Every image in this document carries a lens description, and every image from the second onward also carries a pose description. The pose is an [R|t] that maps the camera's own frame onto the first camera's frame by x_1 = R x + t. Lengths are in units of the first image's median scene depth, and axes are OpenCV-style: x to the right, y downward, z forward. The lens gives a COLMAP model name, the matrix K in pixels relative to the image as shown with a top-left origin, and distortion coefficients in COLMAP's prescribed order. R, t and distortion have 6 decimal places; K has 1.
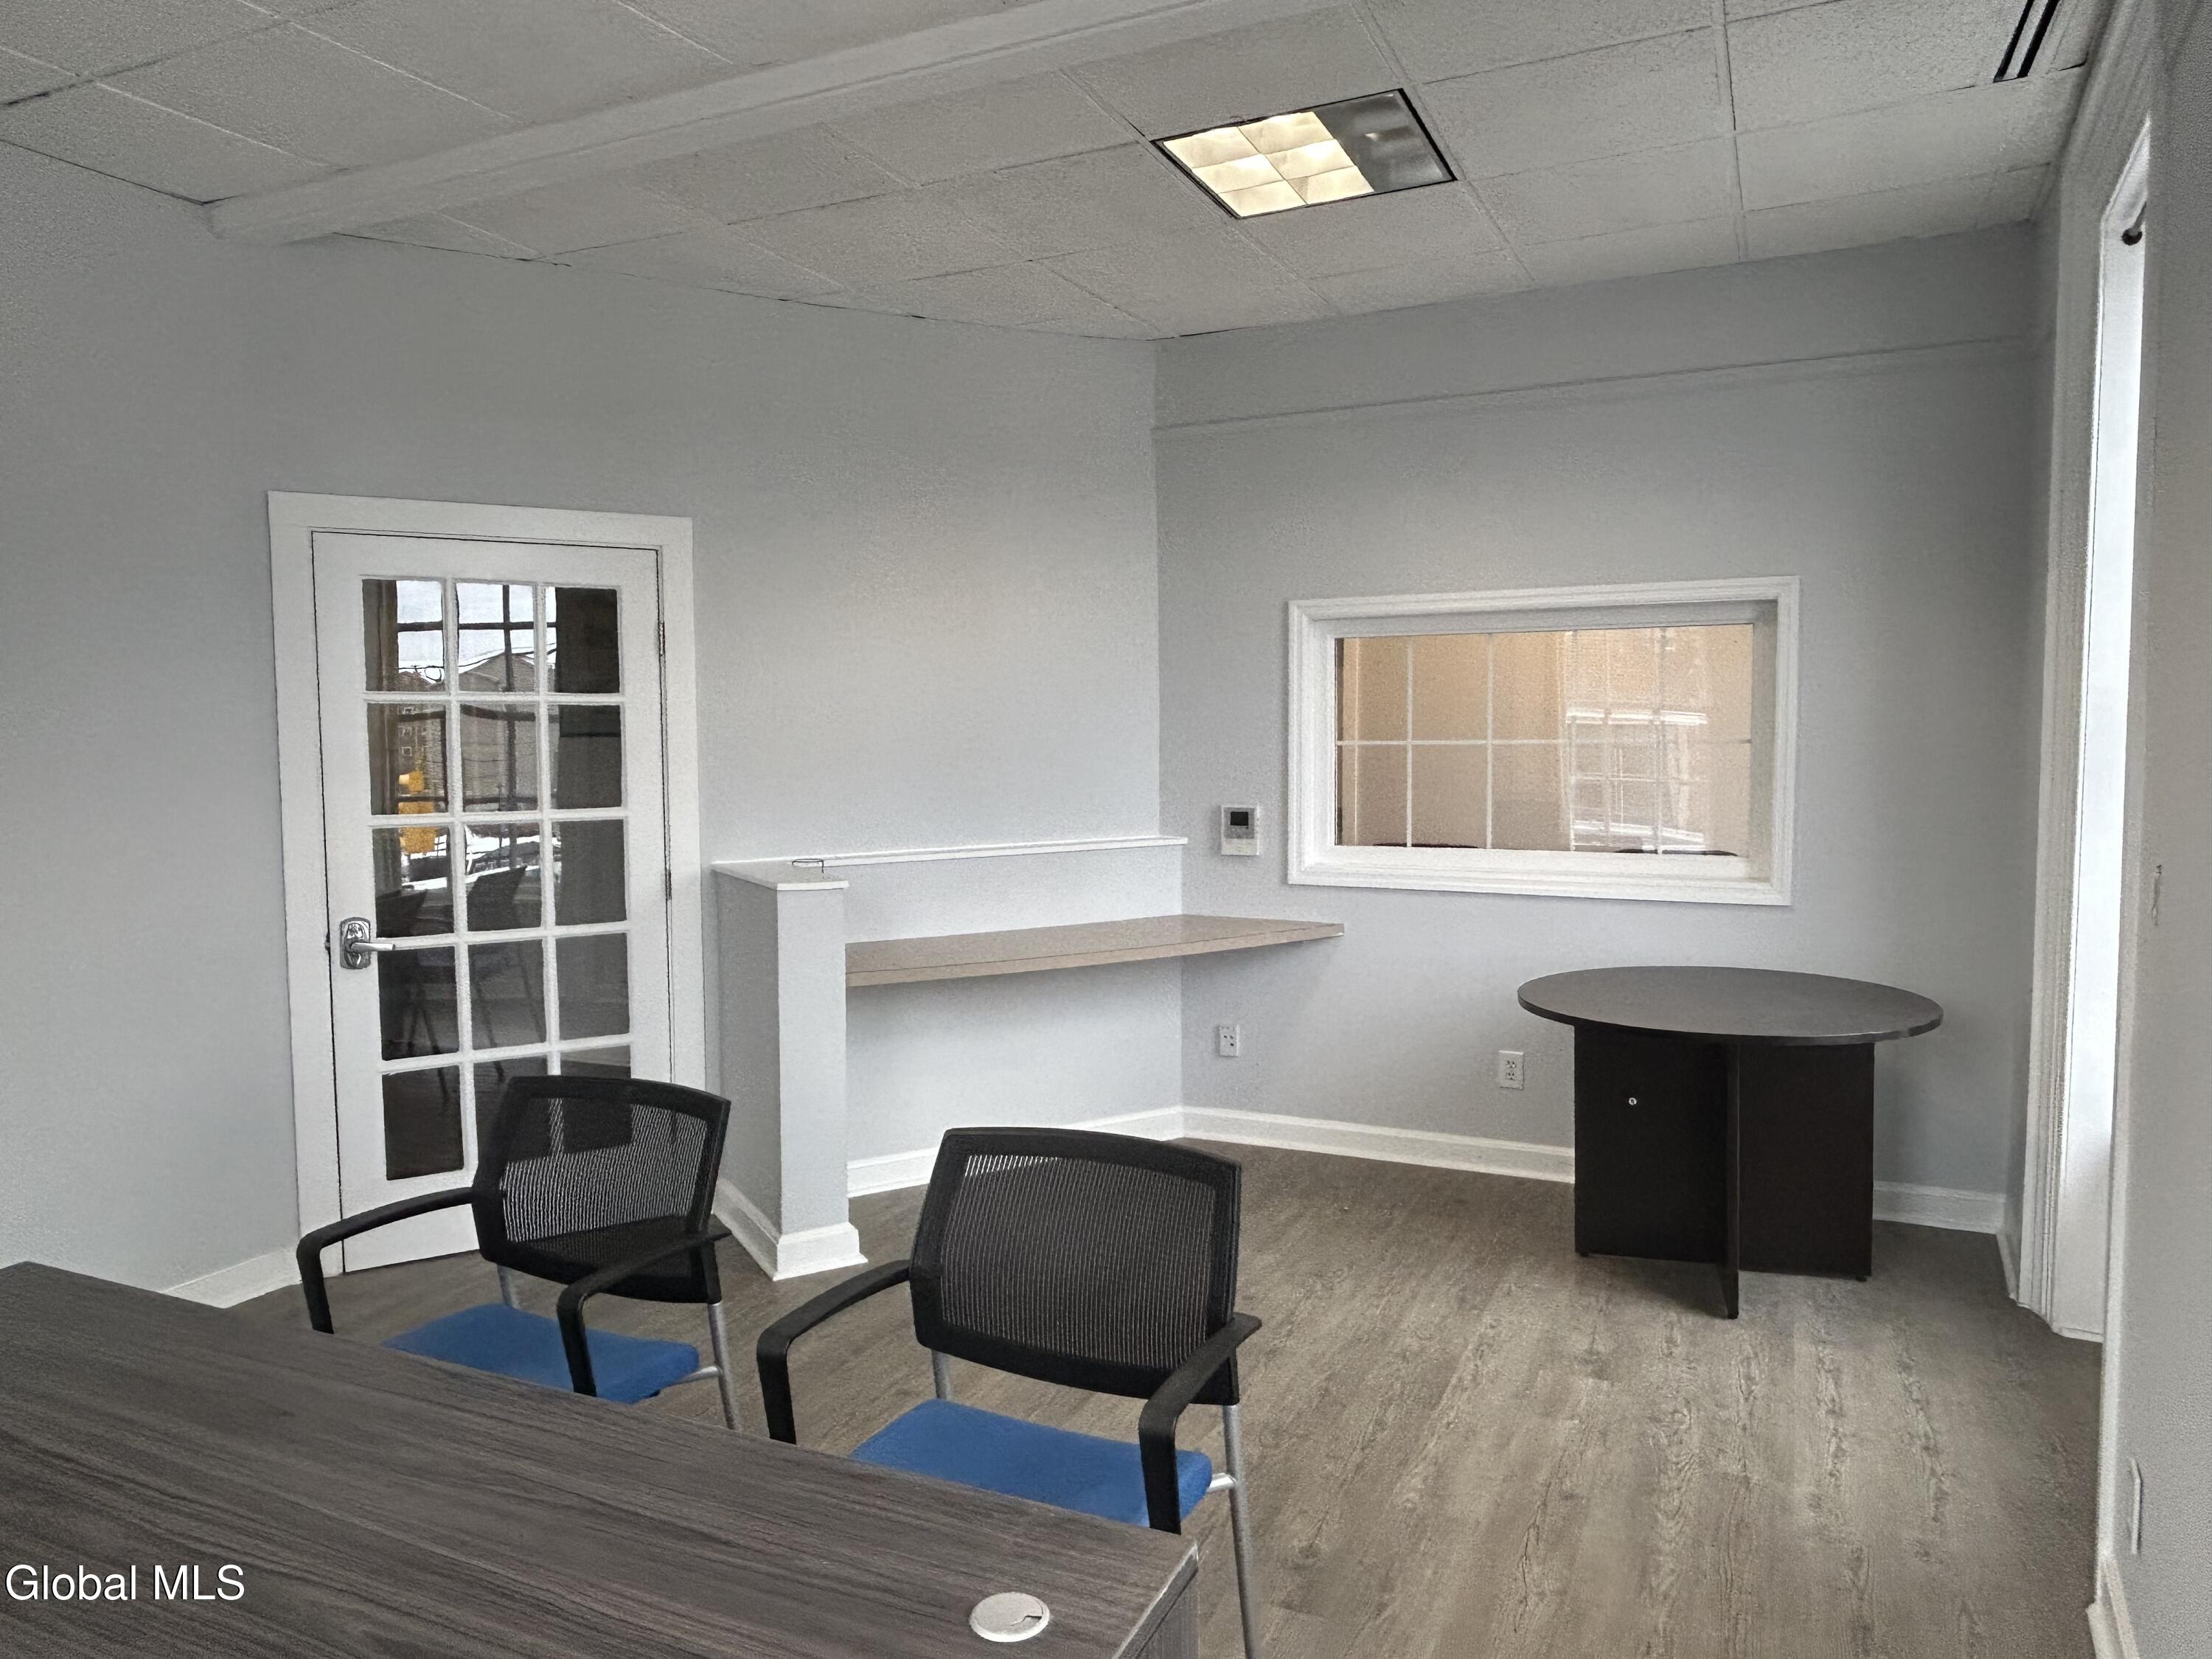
lens RADIAL K [[1456.0, 0, 1106.0], [0, 1456.0, 822.8], [0, 0, 1]] dist [-0.000235, -0.003306]
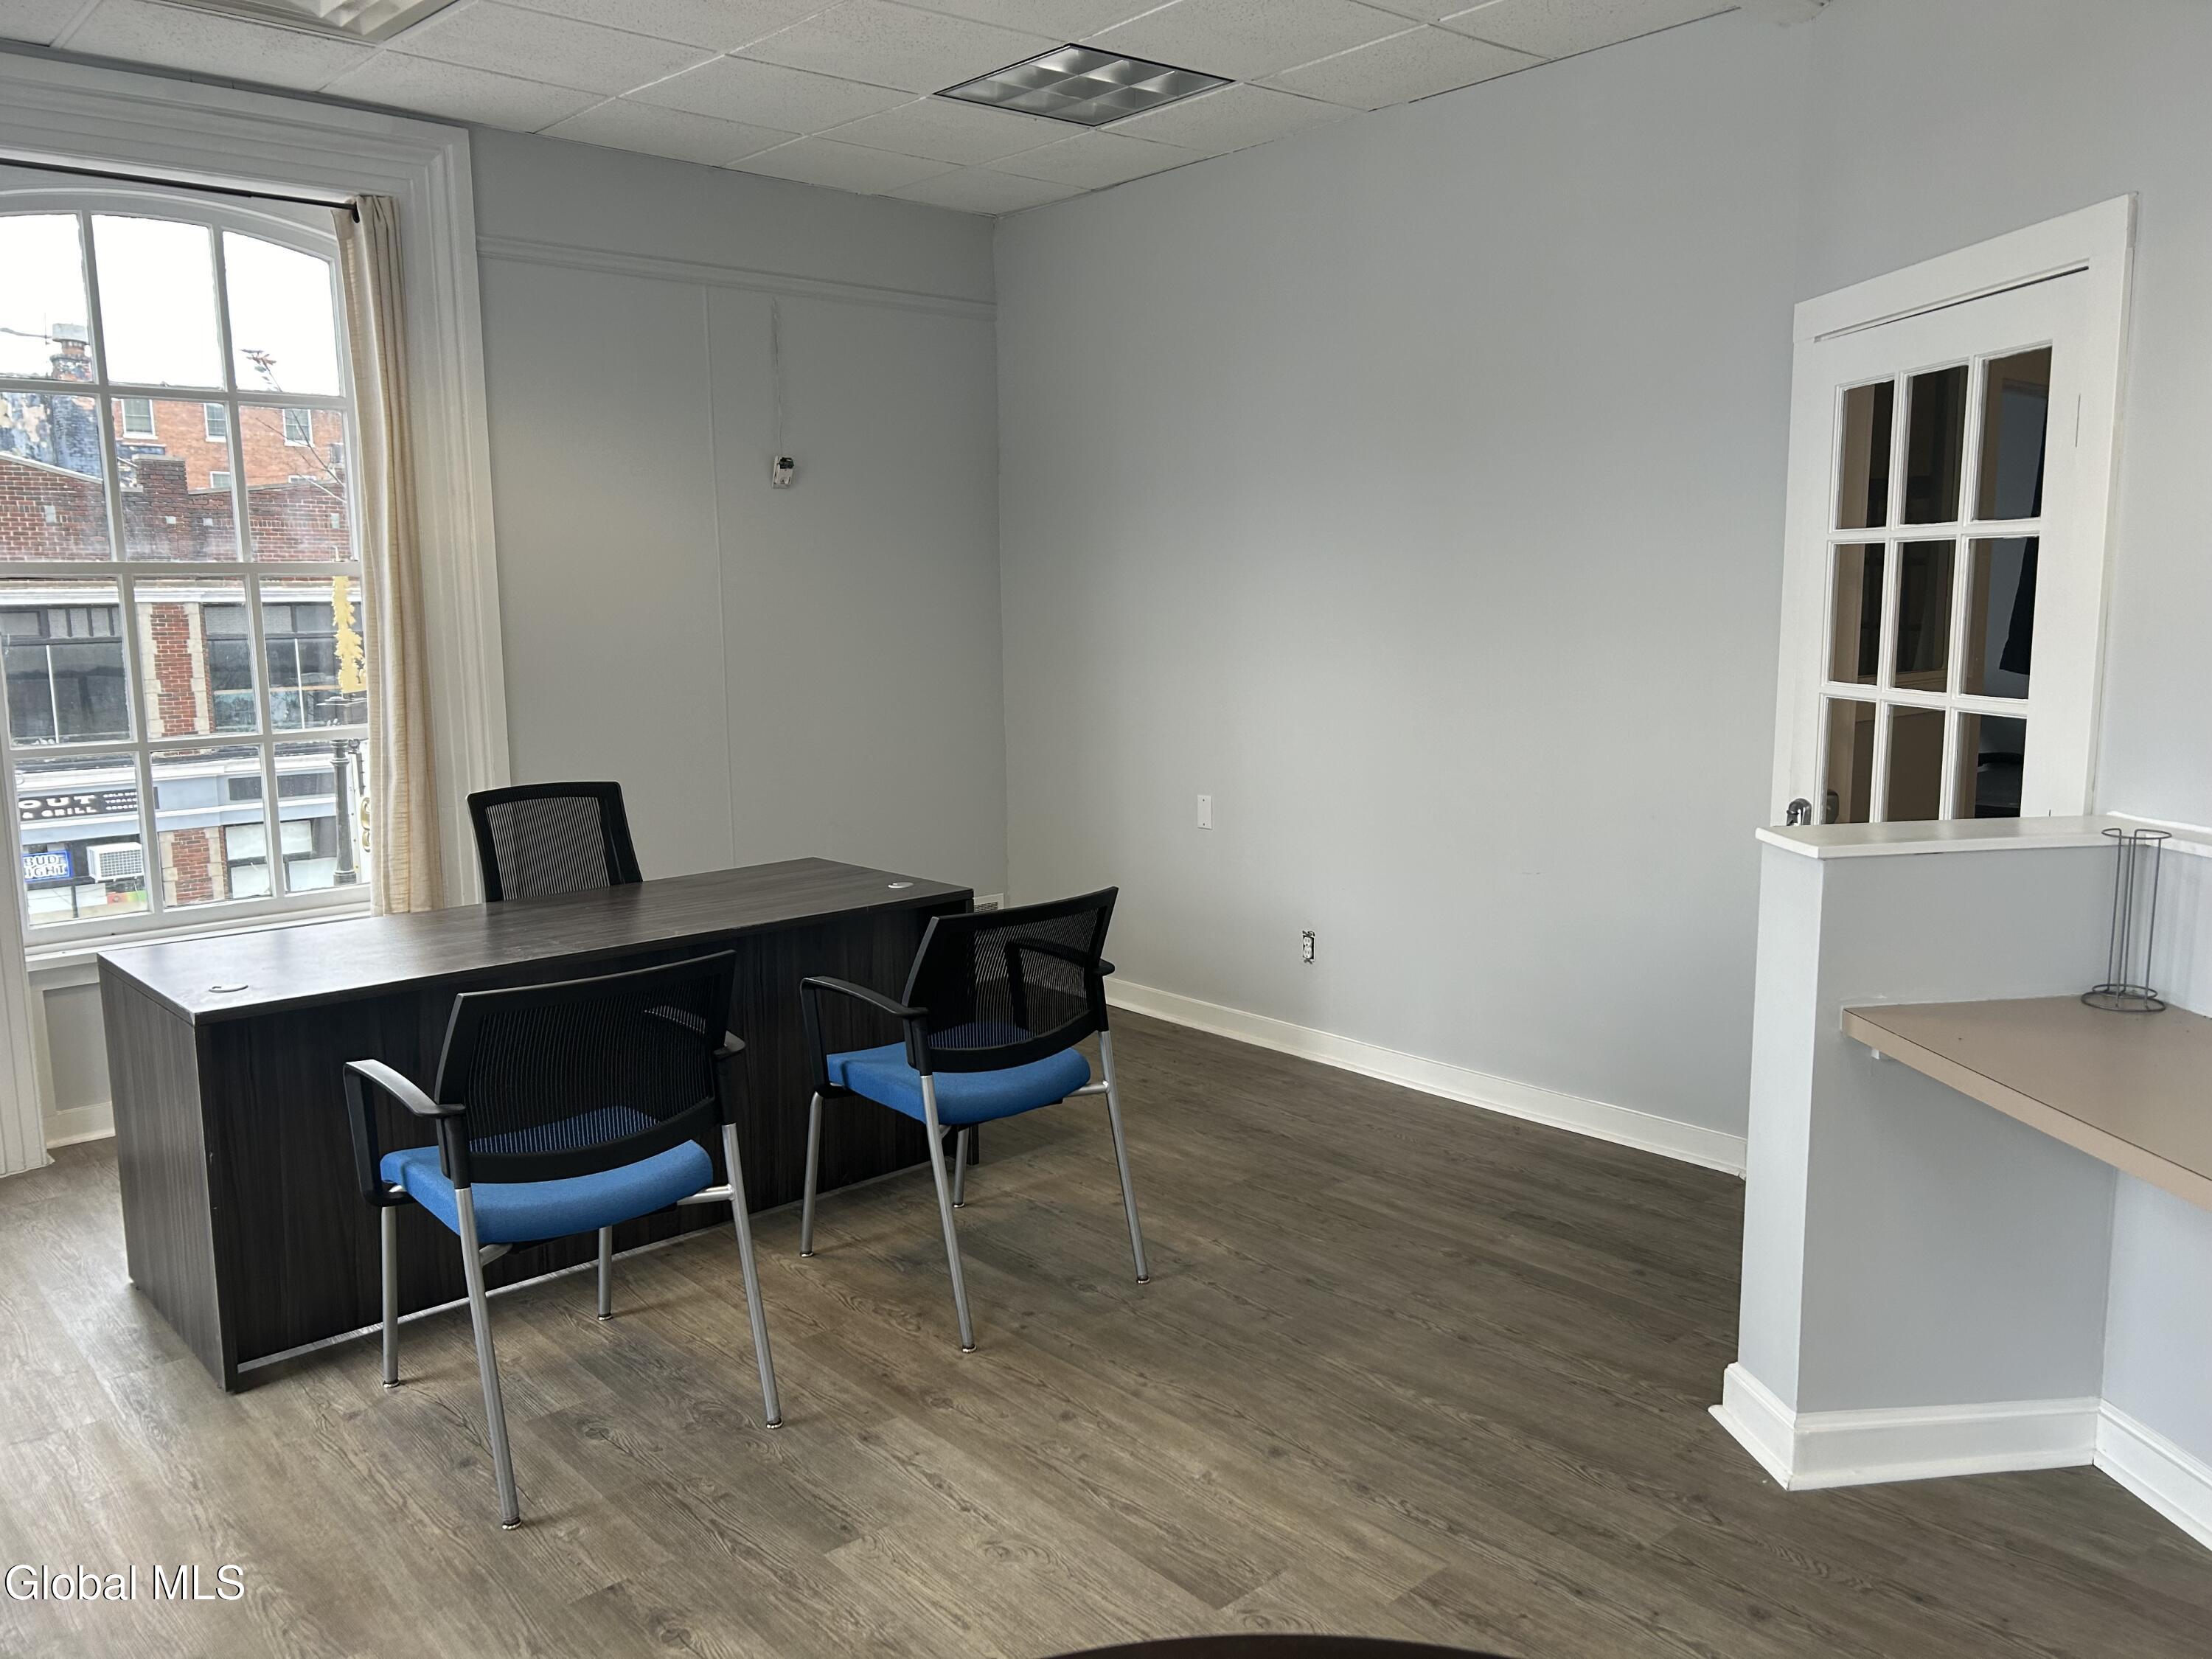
lens RADIAL K [[1653.3, 0, 1101.0], [0, 1653.3, 829.0], [0, 0, 1]] dist [0.047196, -0.048840]
pose [[-0.394283, 0.144338, -0.907583, 0.480185], [-0.044285, 0.983457, 0.175643, -0.063983], [0.917922, 0.109445, -0.381368, 0.890675]]
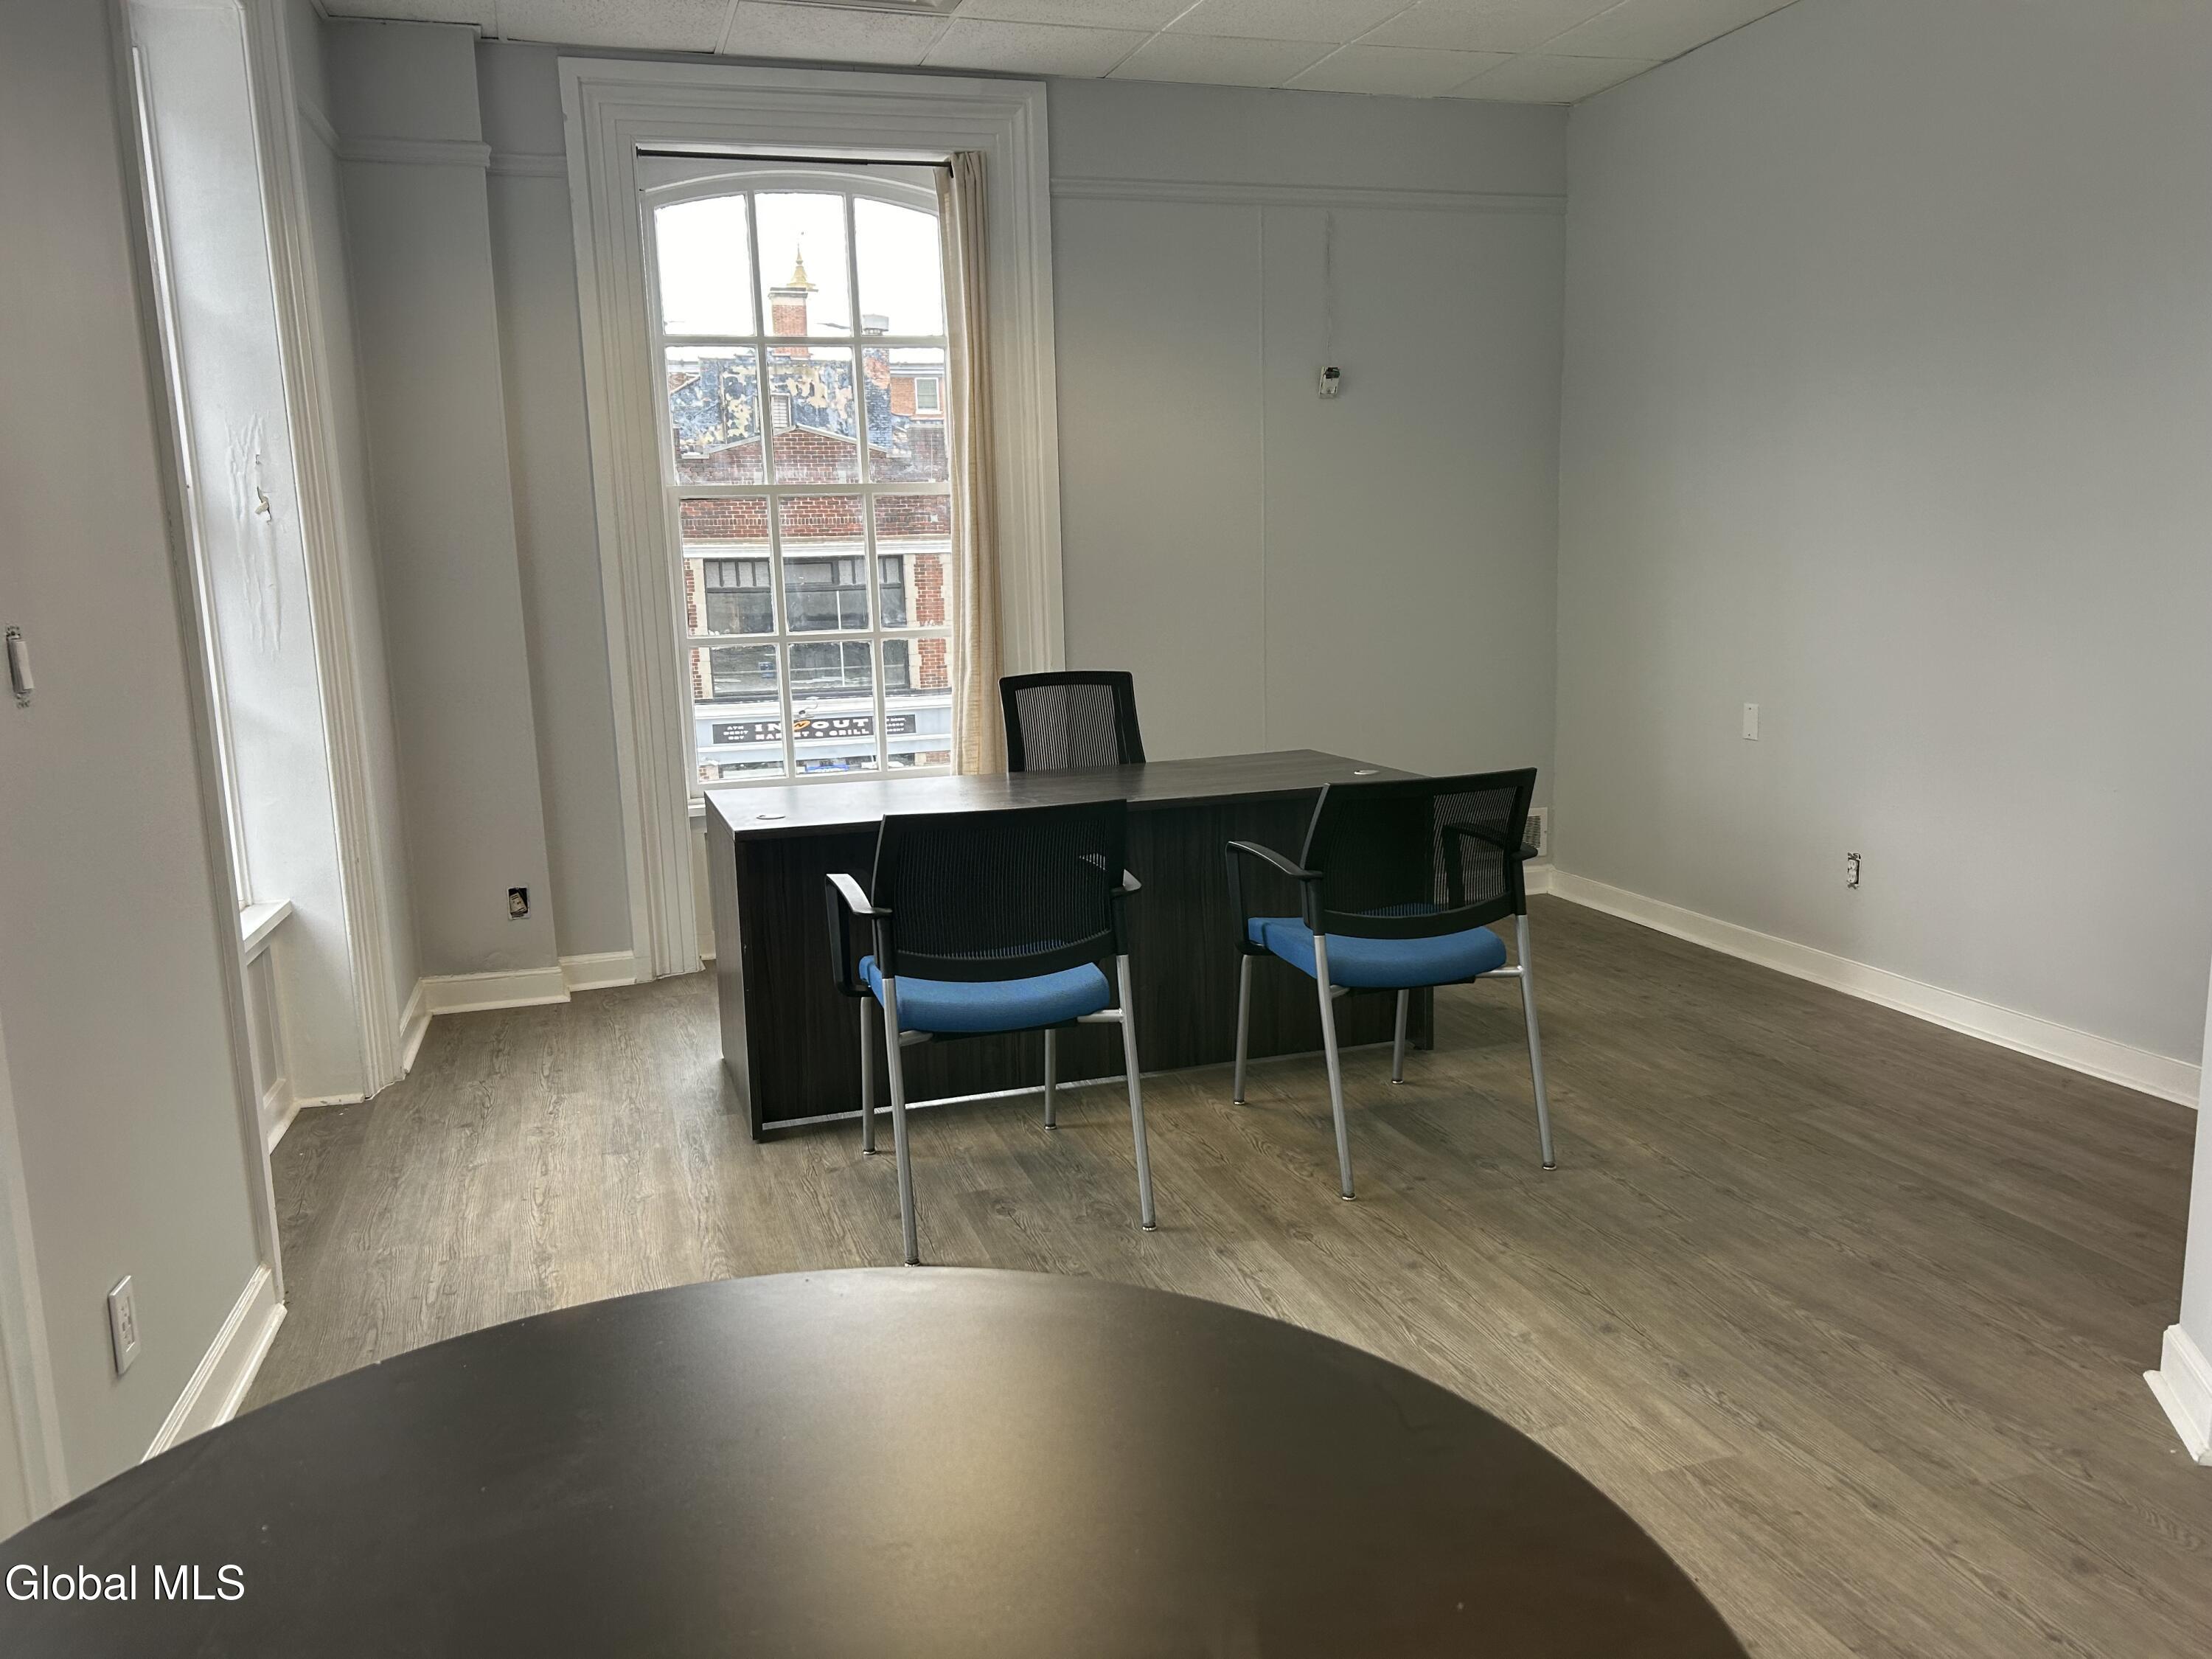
lens RADIAL K [[1653.3, 0, 1097.7], [0, 1653.3, 837.6], [0, 0, 1]] dist [0.047196, -0.048840]
pose [[-0.734592, 0.144702, -0.662900, 0.439065], [-0.008002, 0.975079, 0.221714, -0.037634], [0.678462, 0.168174, -0.715127, 1.024986]]
